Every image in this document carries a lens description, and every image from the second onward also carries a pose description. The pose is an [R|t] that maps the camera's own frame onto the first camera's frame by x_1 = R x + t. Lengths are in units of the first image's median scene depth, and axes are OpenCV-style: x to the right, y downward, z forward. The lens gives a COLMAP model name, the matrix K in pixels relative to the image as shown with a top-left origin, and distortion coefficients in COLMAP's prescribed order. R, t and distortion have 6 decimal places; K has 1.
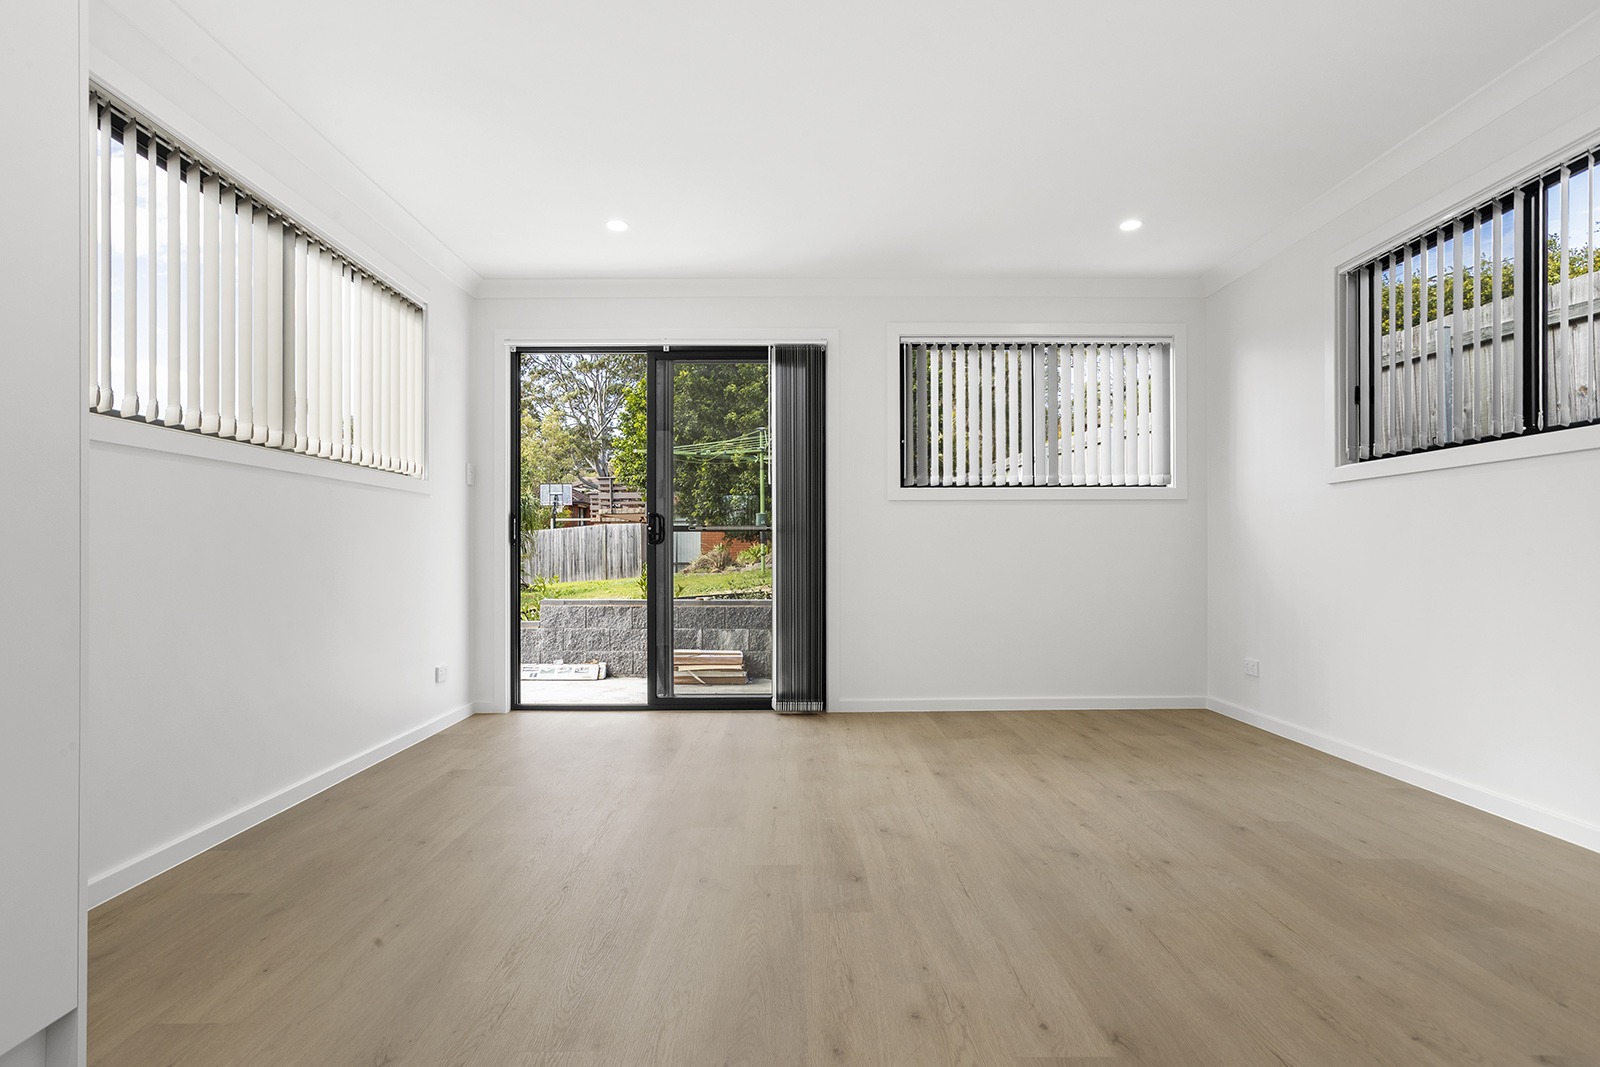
lens RADIAL K [[778.0, 0, 803.1], [0, 778.0, 546.0], [0, 0, 1]] dist [0.000532, 0.001426]
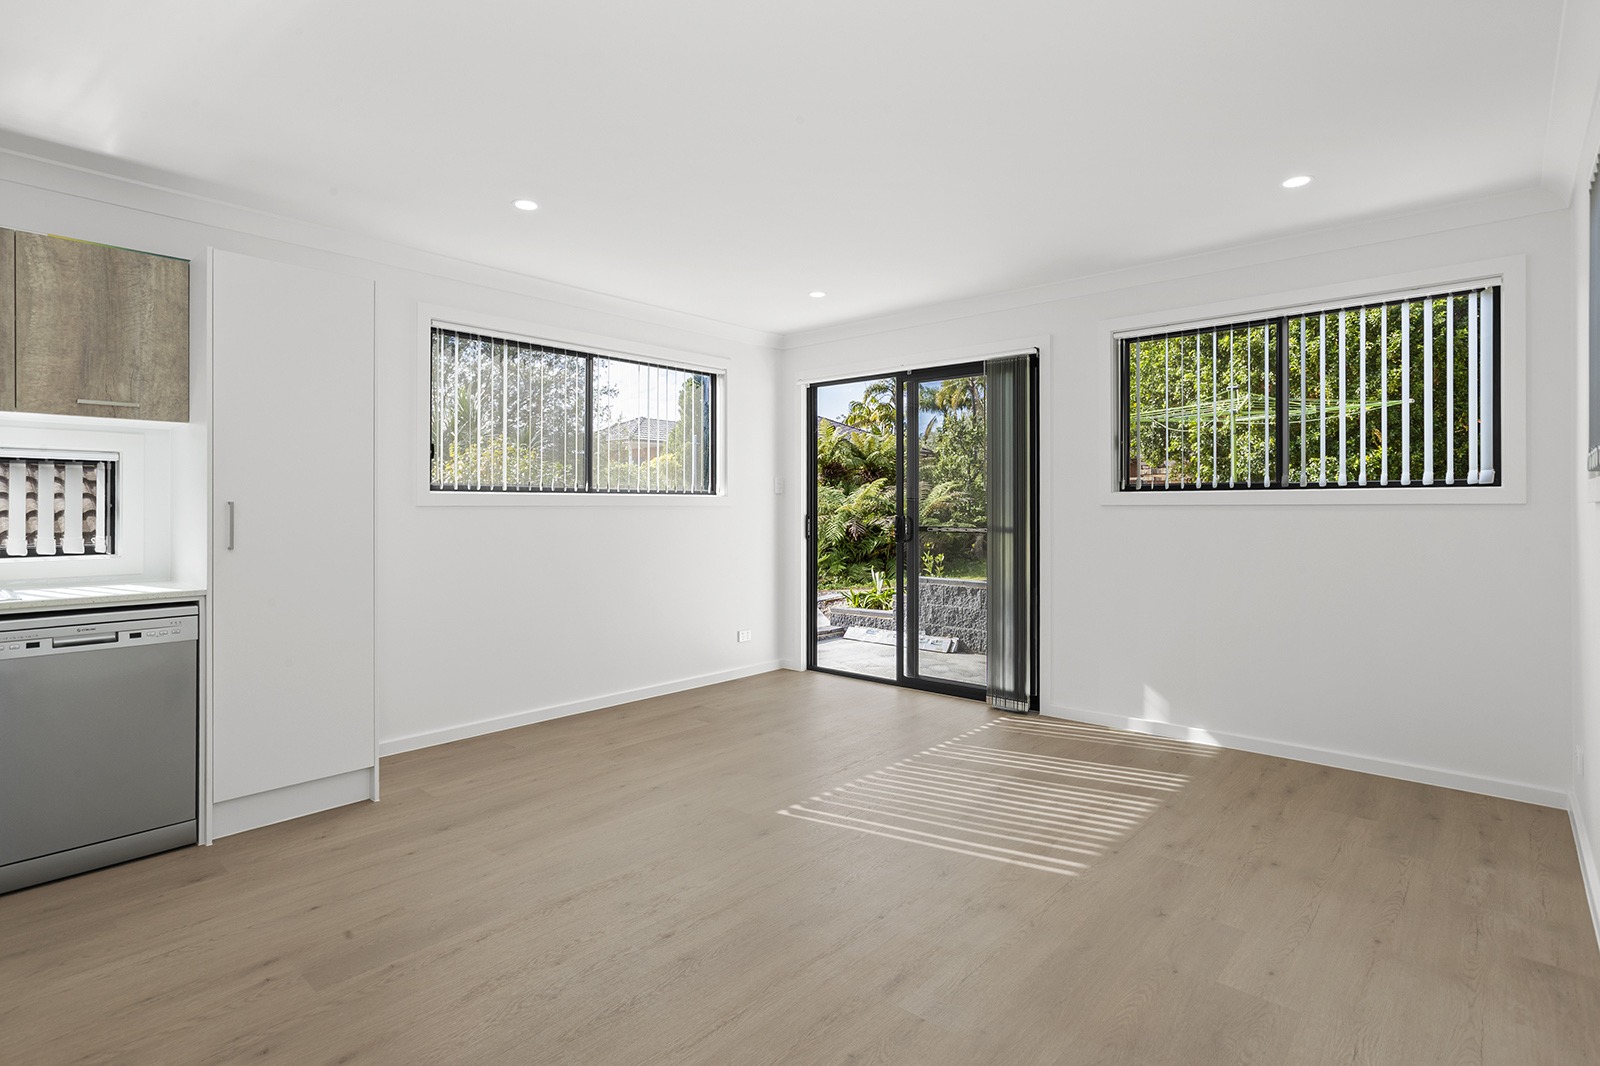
lens RADIAL K [[805.1, 0, 794.6], [0, 805.1, 498.8], [0, 0, 1]] dist [0.000561, 0.001210]
pose [[0.738925, -0.000757, -0.673787, 0.496297], [0.001178, 0.999999, 0.000169, -0.067913], [0.673787, -0.000918, 0.738925, 0.013818]]
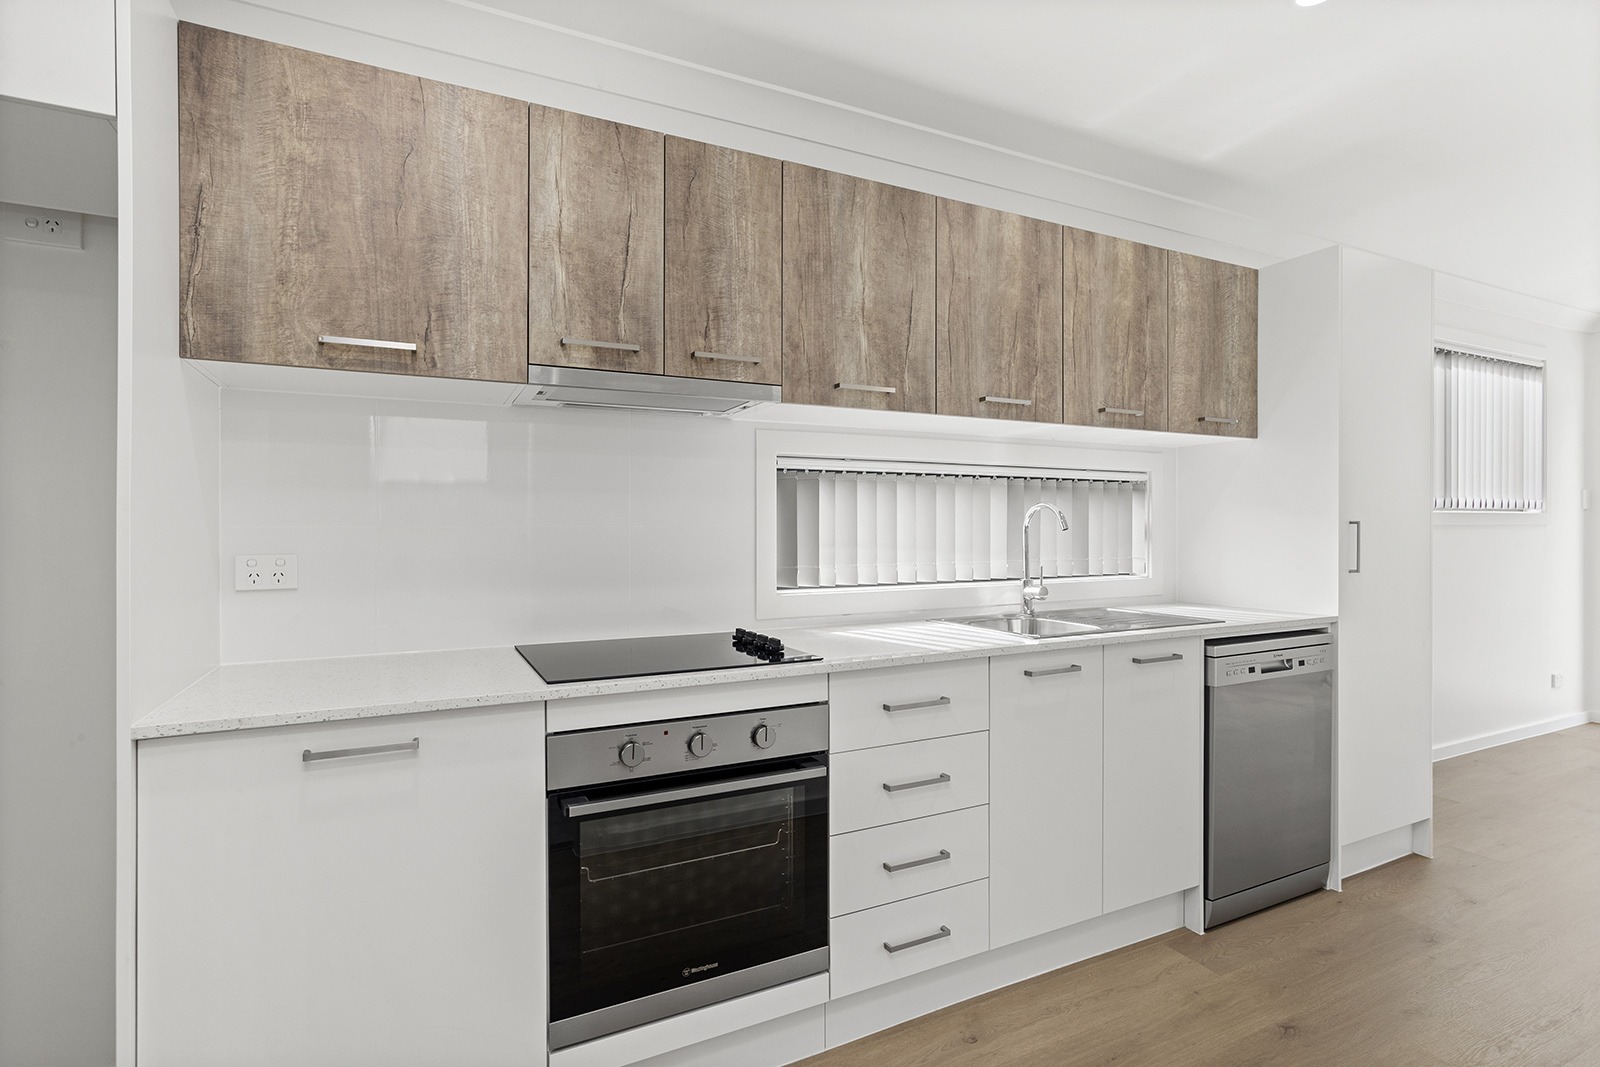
lens RADIAL K [[771.3, 0, 797.3], [0, 771.3, 522.4], [0, 0, 1]] dist [-0.039619, 0.033608]
pose [[0.425087, 0.007458, -0.905122, 0.066452], [0.004732, 0.999934, 0.010461, -0.073131], [0.905140, -0.008730, 0.425023, -0.419300]]
